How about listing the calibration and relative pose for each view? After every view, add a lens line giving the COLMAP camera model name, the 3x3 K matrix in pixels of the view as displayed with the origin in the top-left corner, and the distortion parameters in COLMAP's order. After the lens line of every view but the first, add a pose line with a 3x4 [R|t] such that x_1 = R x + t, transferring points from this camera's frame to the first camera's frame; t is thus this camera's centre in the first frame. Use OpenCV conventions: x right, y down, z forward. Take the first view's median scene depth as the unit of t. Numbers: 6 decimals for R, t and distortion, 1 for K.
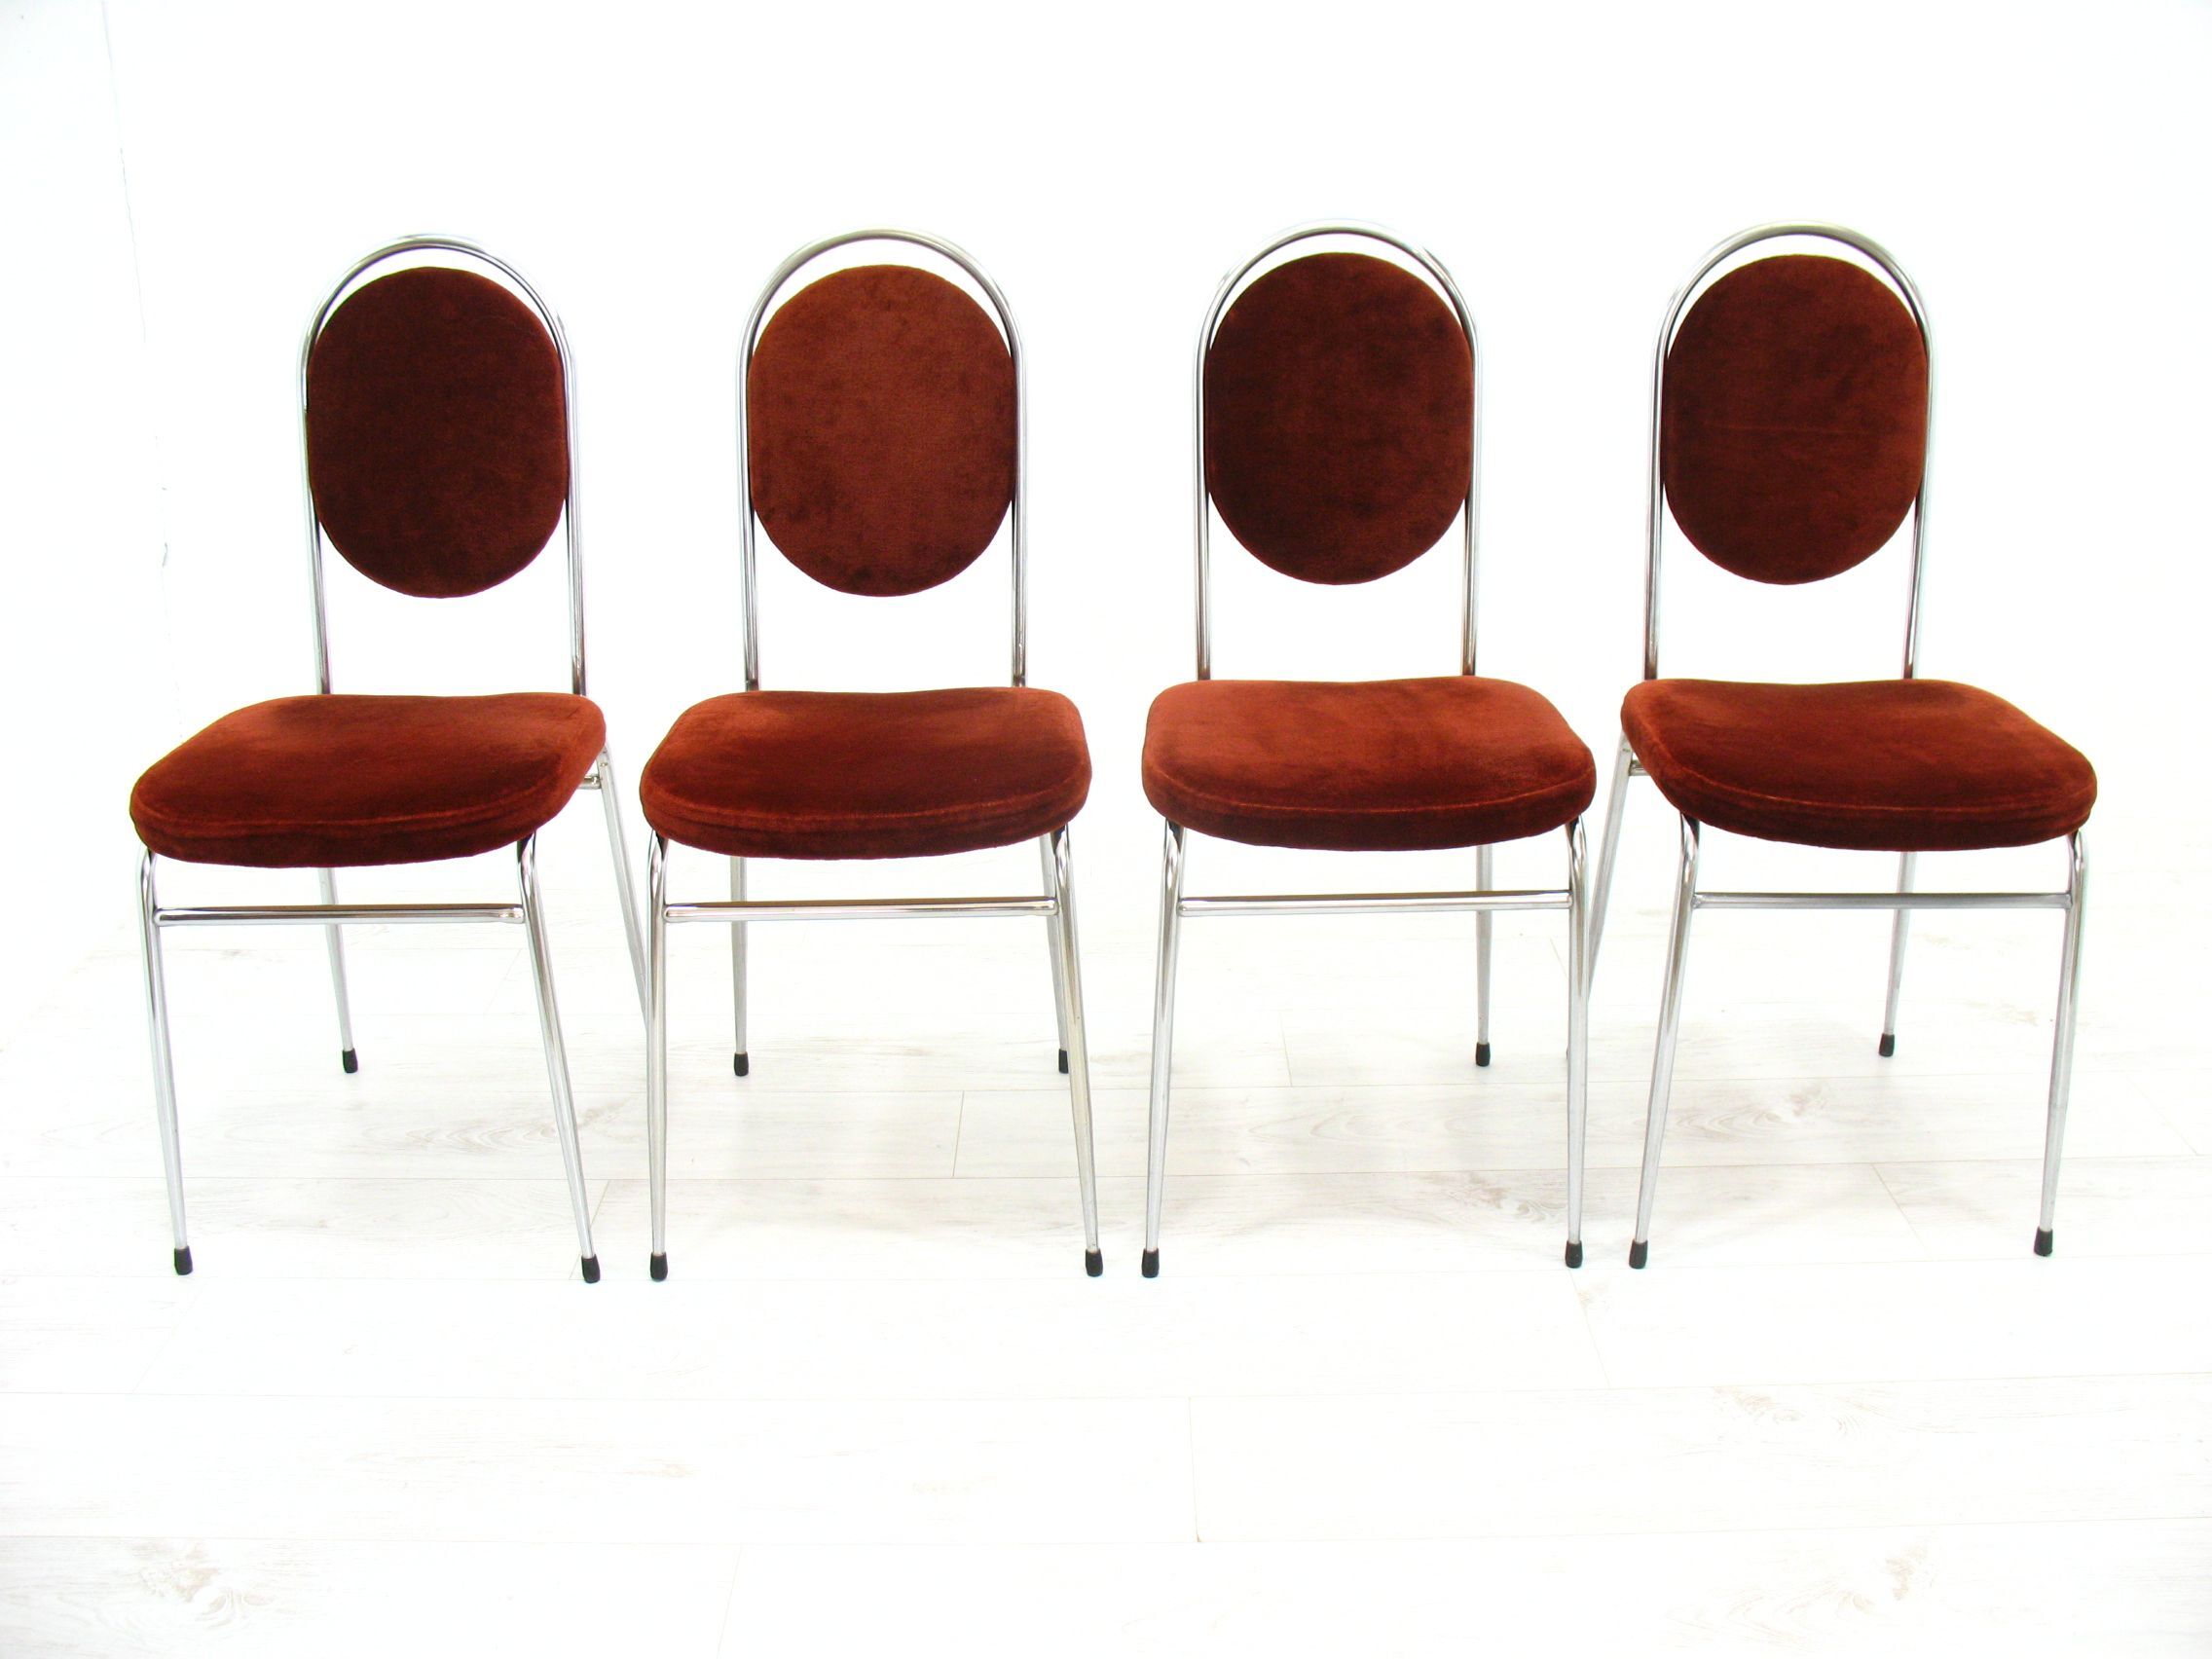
lens RADIAL K [[2245.0, 0, 1106.0], [0, 2245.0, 829.5], [0, 0, 1]] dist [-0.190721, 0.205927]
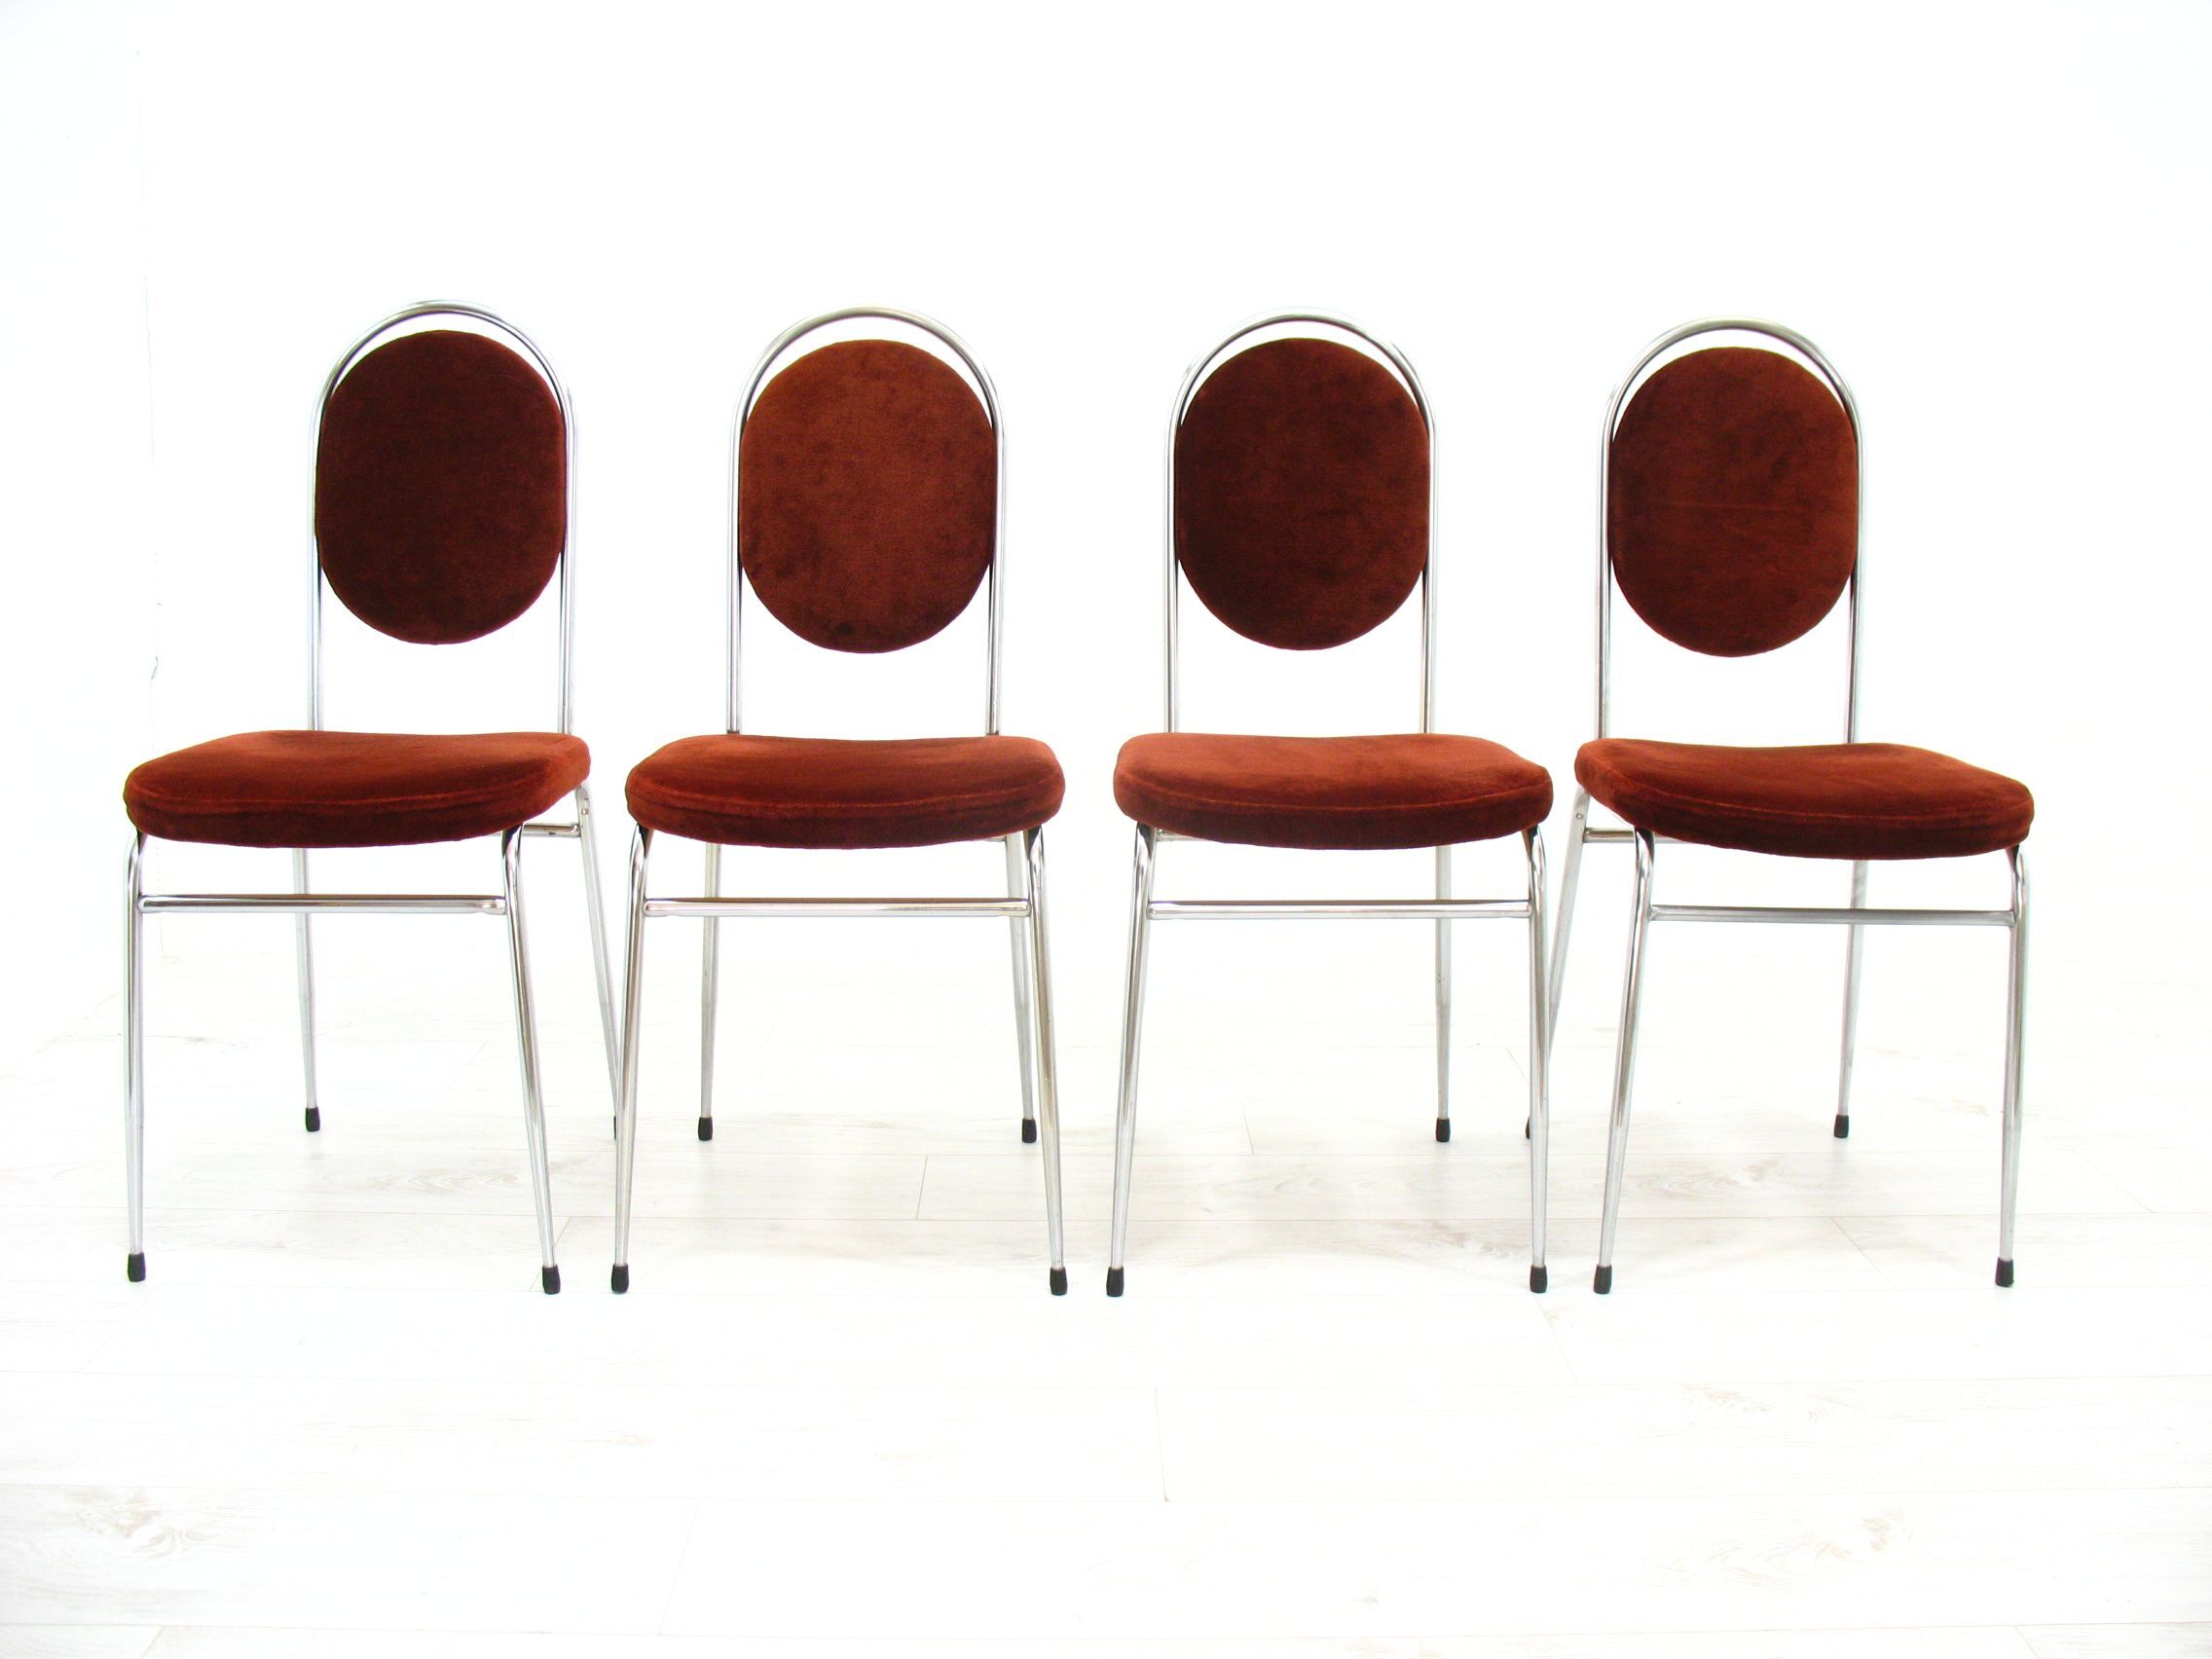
lens RADIAL K [[2245.0, 0, 1106.0], [0, 2245.0, 829.5], [0, 0, 1]] dist [-0.190721, 0.205927]
pose [[0.999583, 0.017356, 0.023061, -0.010335], [-0.013488, 0.987282, -0.158408, 0.147362], [-0.025517, 0.158031, 0.987104, -0.014368]]
